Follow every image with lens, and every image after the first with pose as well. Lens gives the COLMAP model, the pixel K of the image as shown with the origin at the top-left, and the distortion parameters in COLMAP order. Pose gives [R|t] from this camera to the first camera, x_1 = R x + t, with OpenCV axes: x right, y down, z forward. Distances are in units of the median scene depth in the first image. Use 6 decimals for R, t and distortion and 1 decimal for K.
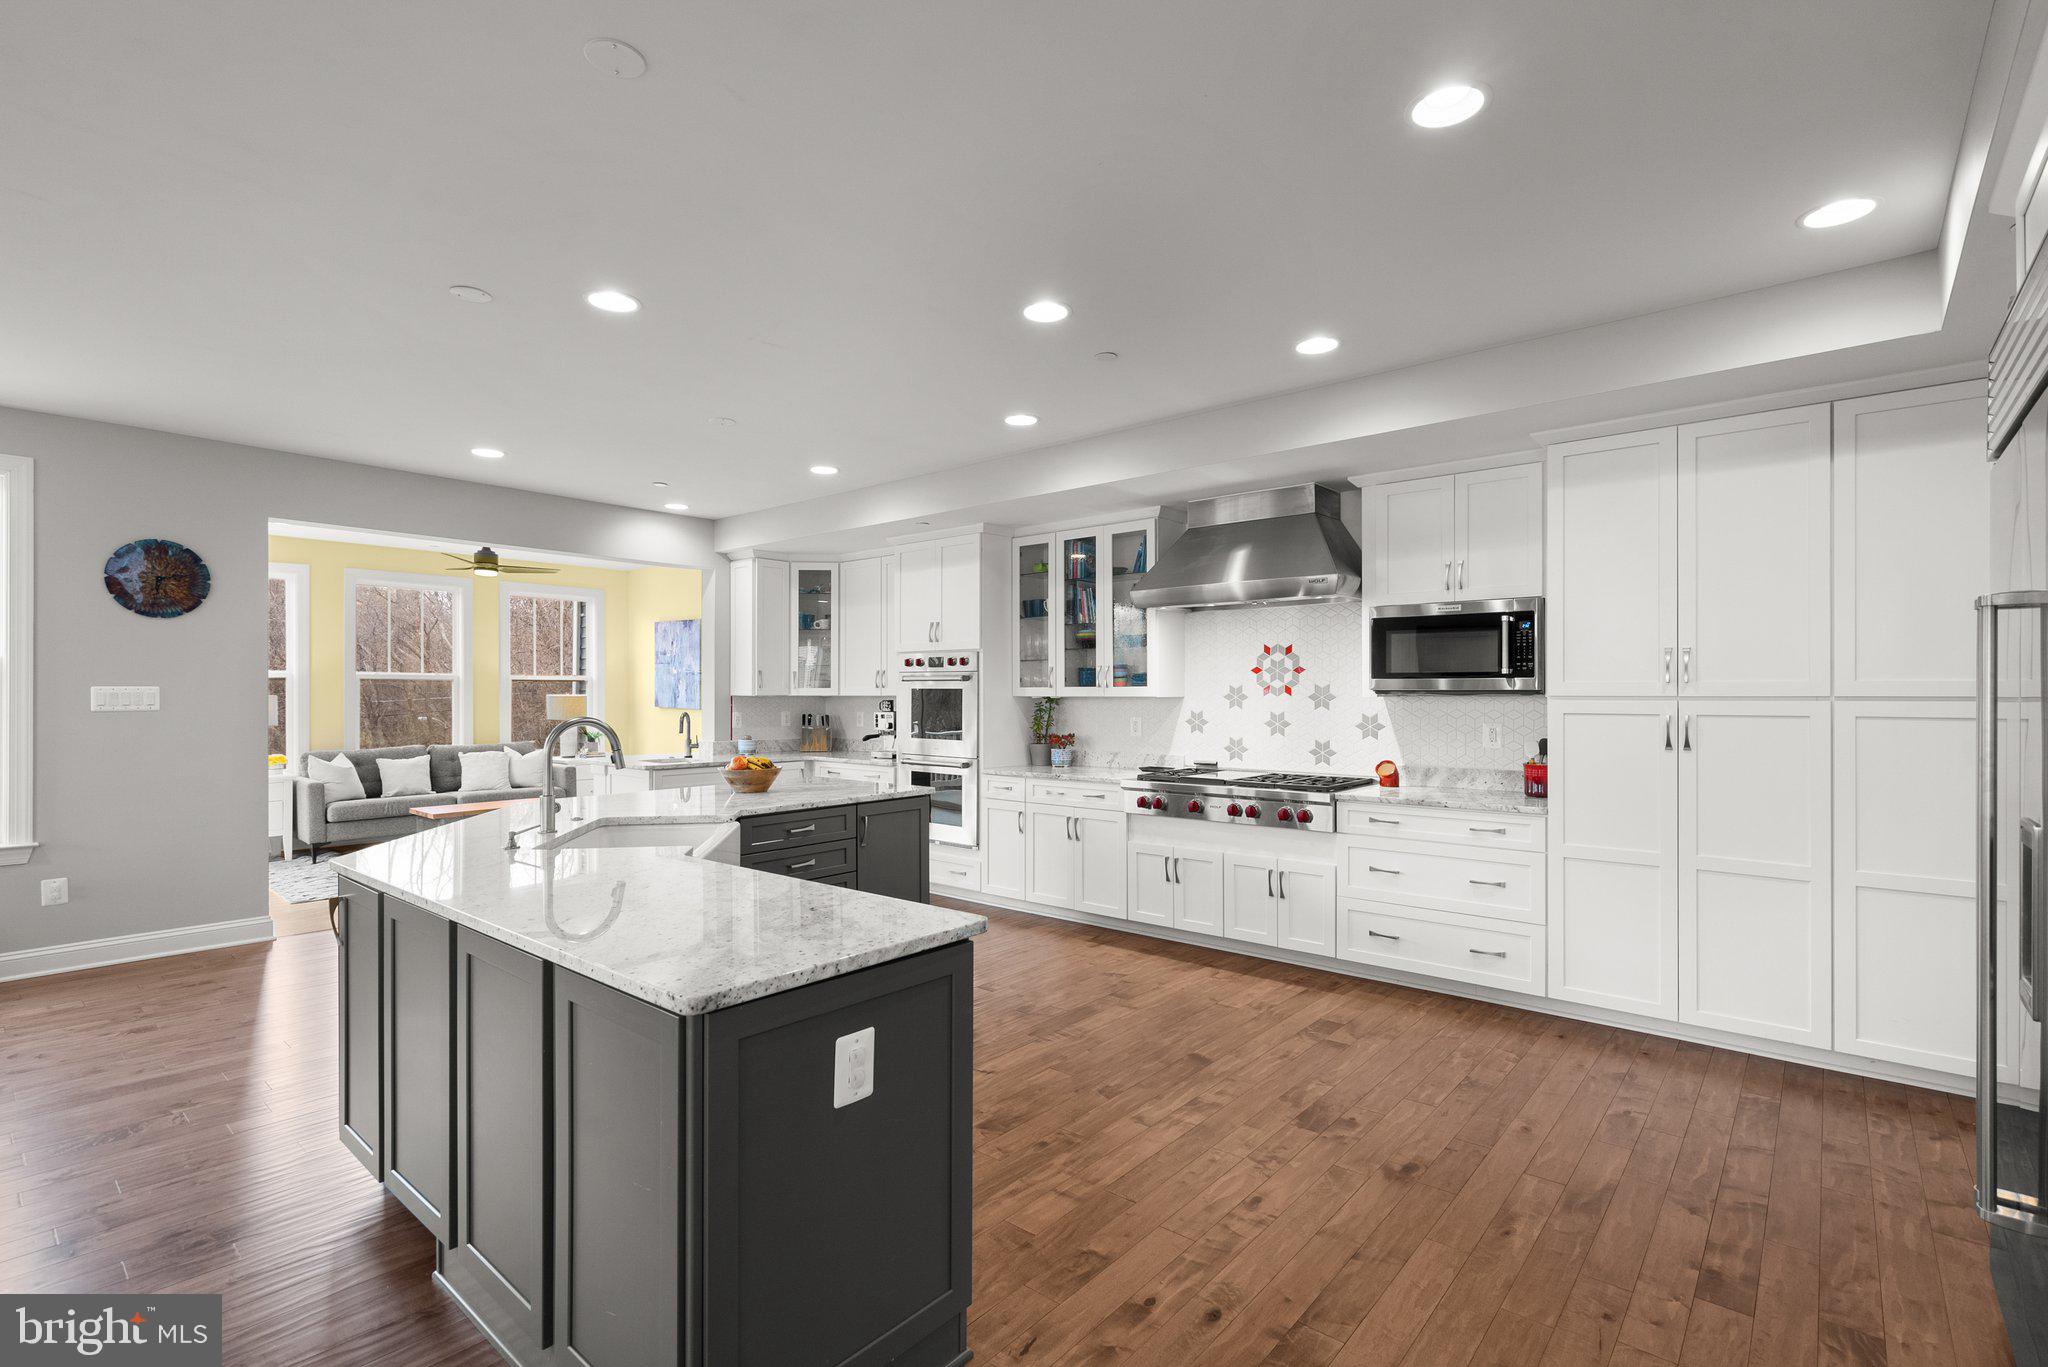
lens RADIAL K [[941.2, 0, 1012.7], [0, 941.2, 697.9], [0, 0, 1]] dist [-0.001155, 0.000055]
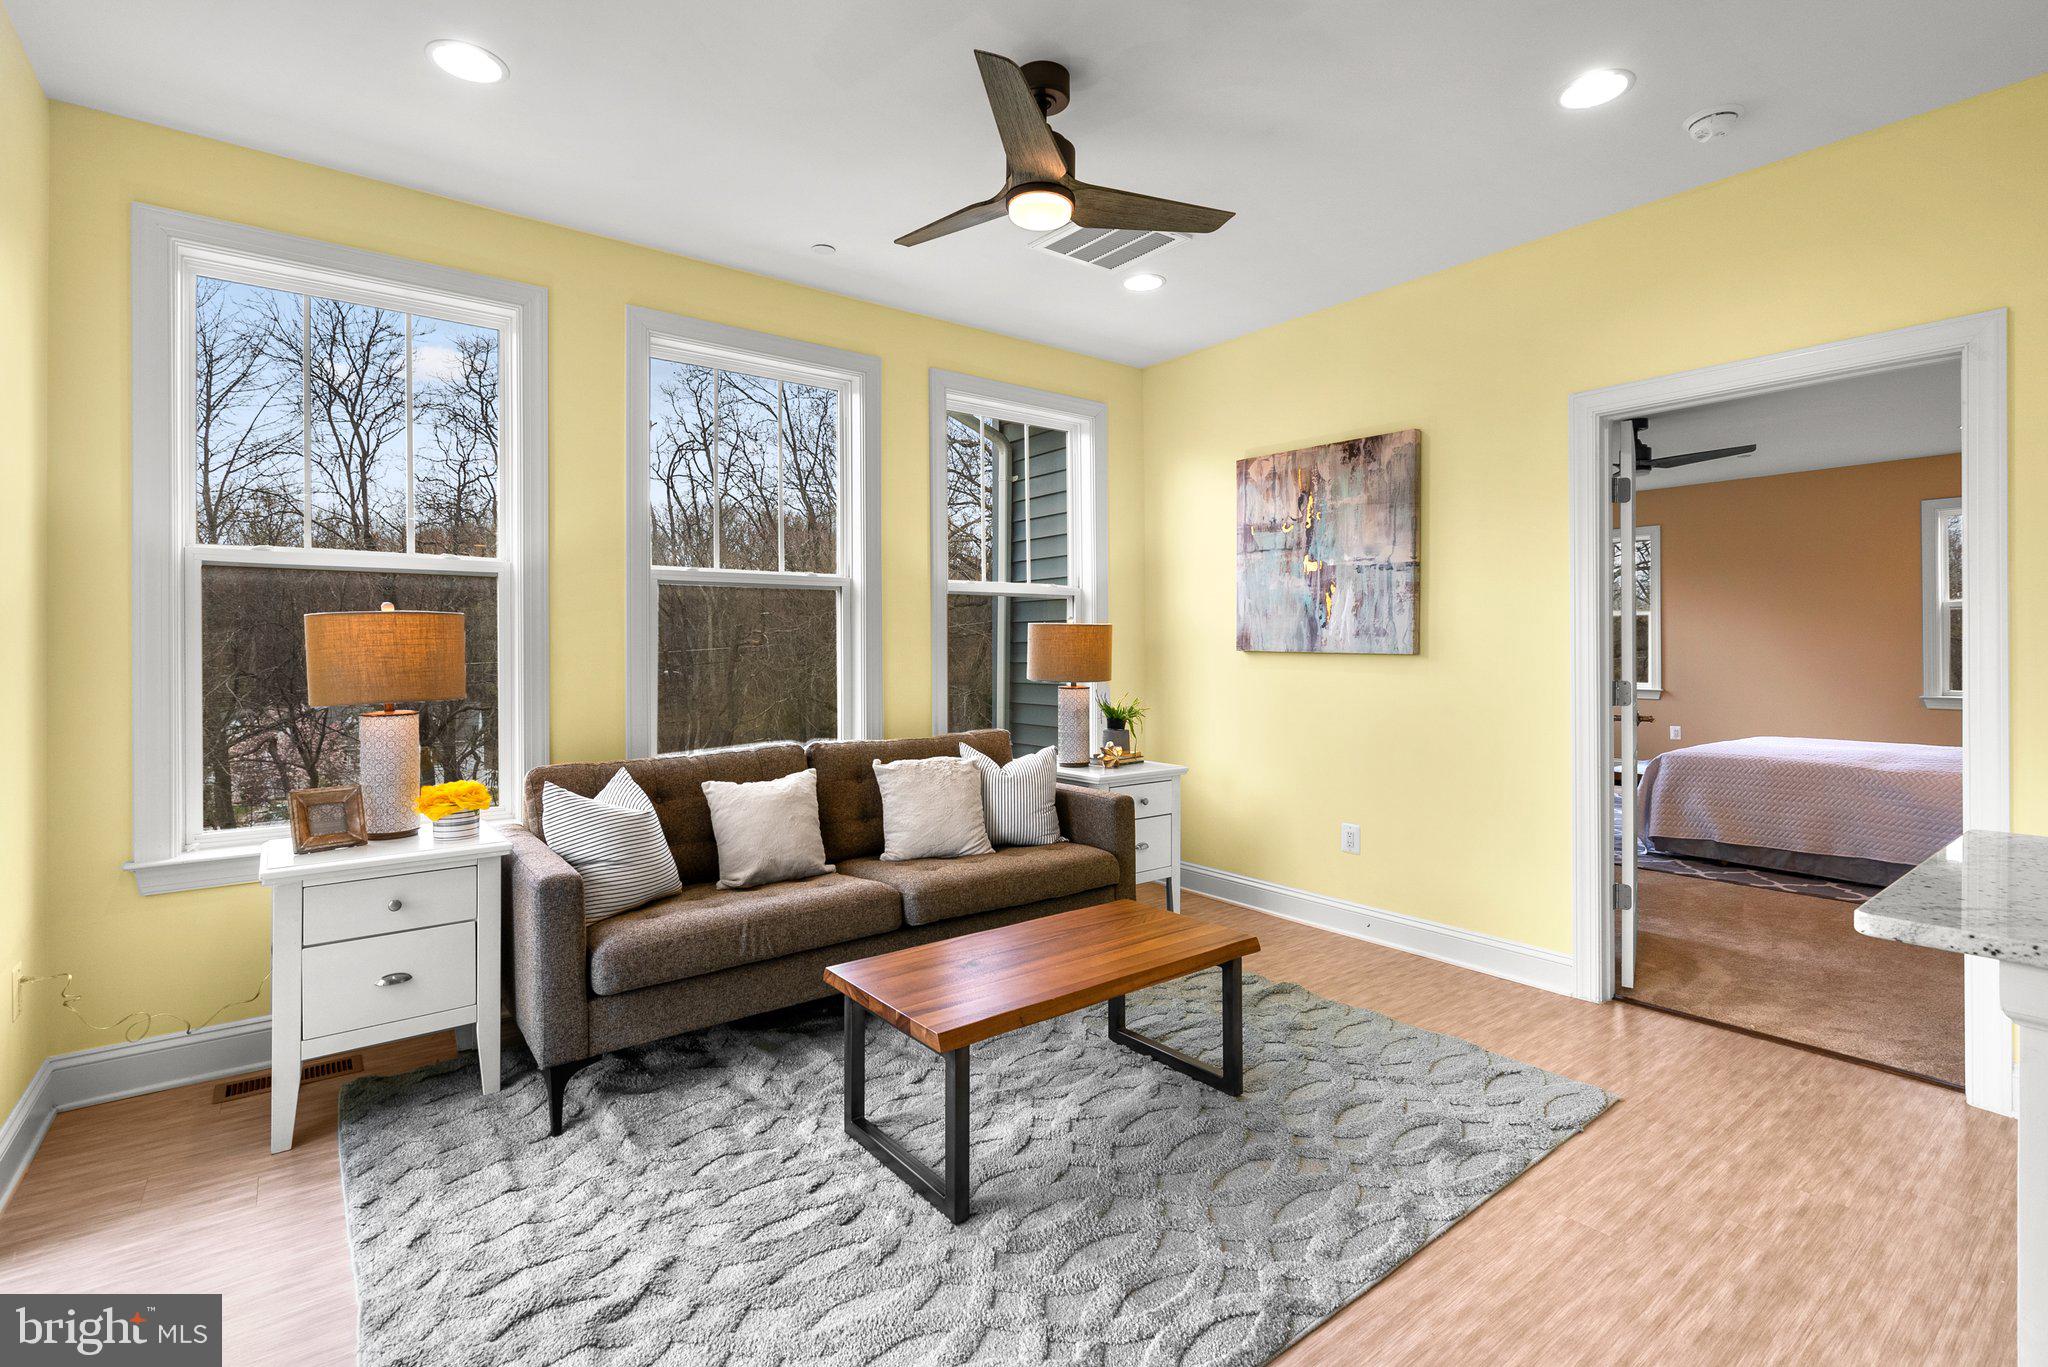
lens RADIAL K [[941.2, 0, 1031.8], [0, 941.2, 661.3], [0, 0, 1]] dist [-0.001155, 0.000055]
pose [[0.983182, 0.002128, -0.182617, -0.466142], [0.000964, 0.999858, 0.016840, 0.008664], [0.182627, -0.016733, 0.983040, 0.636363]]
